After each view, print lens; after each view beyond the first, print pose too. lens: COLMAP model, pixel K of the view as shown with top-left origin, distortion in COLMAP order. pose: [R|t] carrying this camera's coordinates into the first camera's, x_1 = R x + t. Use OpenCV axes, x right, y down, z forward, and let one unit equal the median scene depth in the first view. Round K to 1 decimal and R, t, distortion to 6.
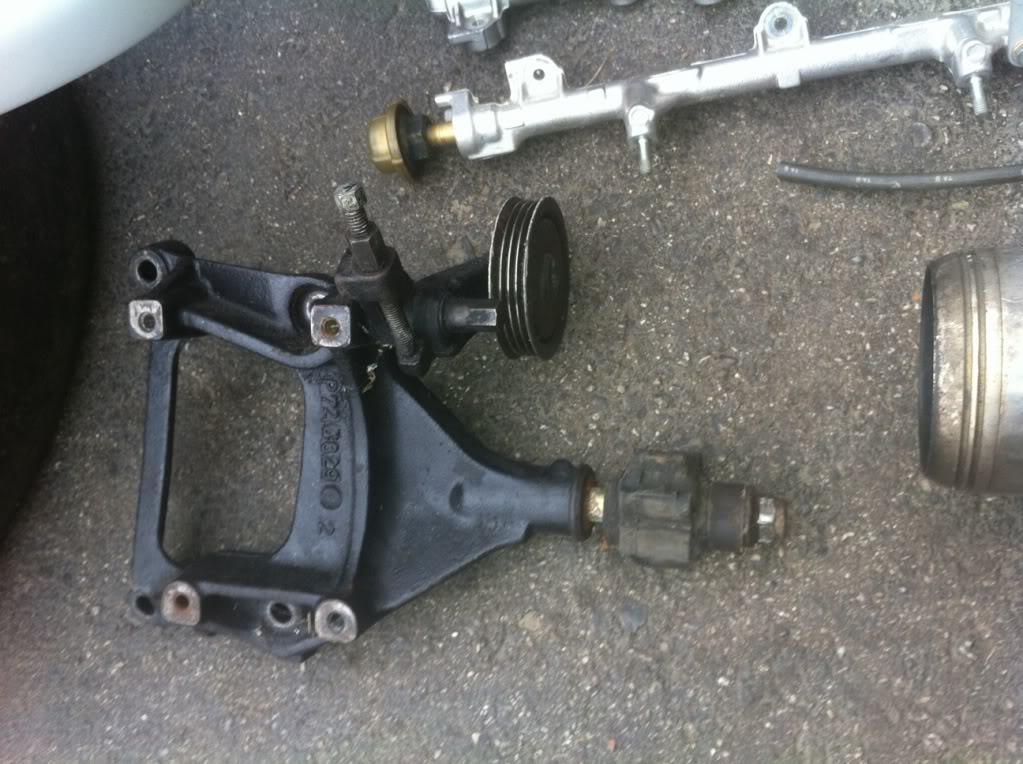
lens RADIAL K [[954.2, 0, 511.5], [0, 954.2, 382.0], [0, 0, 1]] dist [0.122669, -0.322788]
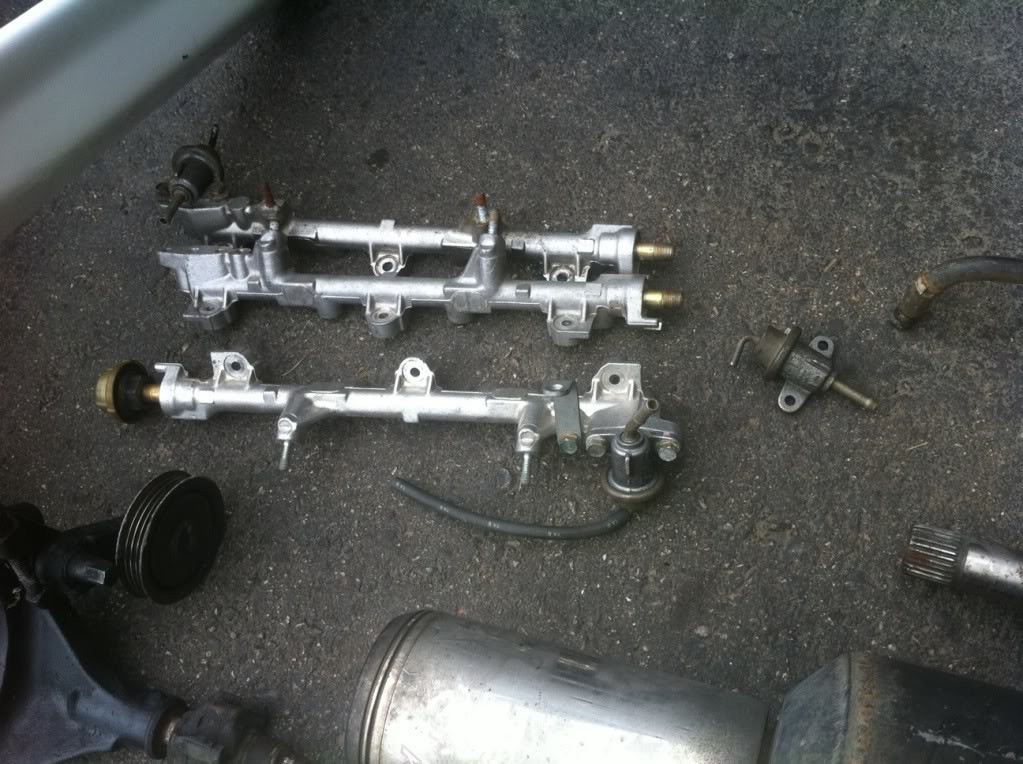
lens RADIAL K [[954.2, 0, 511.5], [0, 954.2, 382.0], [0, 0, 1]] dist [0.122669, -0.322788]
pose [[0.982340, 0.187076, 0.003381, 0.396718], [-0.186196, 0.979179, -0.080861, -0.274863], [-0.018438, 0.078803, 0.996720, -0.266158]]
